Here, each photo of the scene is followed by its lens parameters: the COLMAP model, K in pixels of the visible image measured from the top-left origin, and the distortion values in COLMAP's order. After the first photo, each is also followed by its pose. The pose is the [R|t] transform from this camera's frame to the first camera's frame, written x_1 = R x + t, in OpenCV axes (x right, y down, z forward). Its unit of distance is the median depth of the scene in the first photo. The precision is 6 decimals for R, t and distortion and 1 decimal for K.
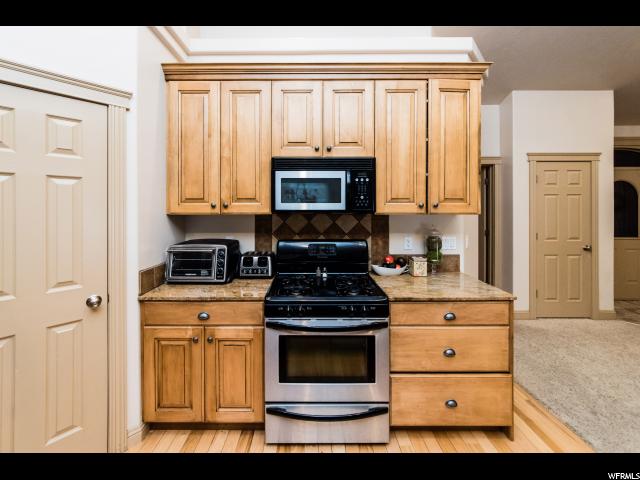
lens RADIAL K [[222.9, 0, 294.7], [0, 222.9, 208.5], [0, 0, 1]] dist [-0.001370, -0.000052]
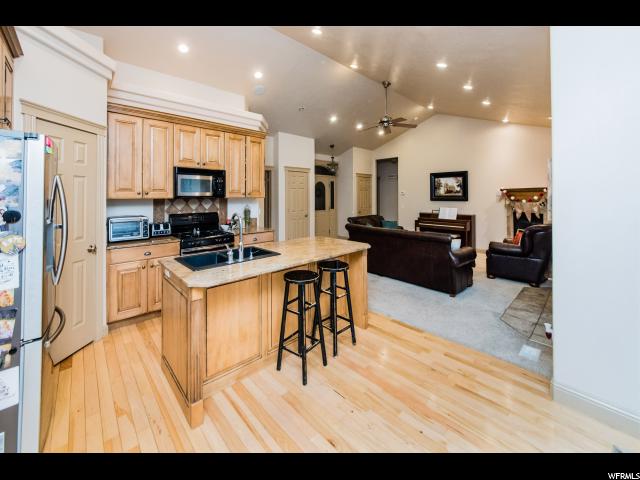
lens RADIAL K [[273.4, 0, 290.9], [0, 273.4, 192.1], [0, 0, 1]] dist [0.029757, -0.000233]
pose [[0.706052, 0.009075, 0.708102, -0.979749], [0.002405, 0.999881, -0.015213, 0.012490], [-0.708156, 0.012444, 0.705946, -1.189479]]
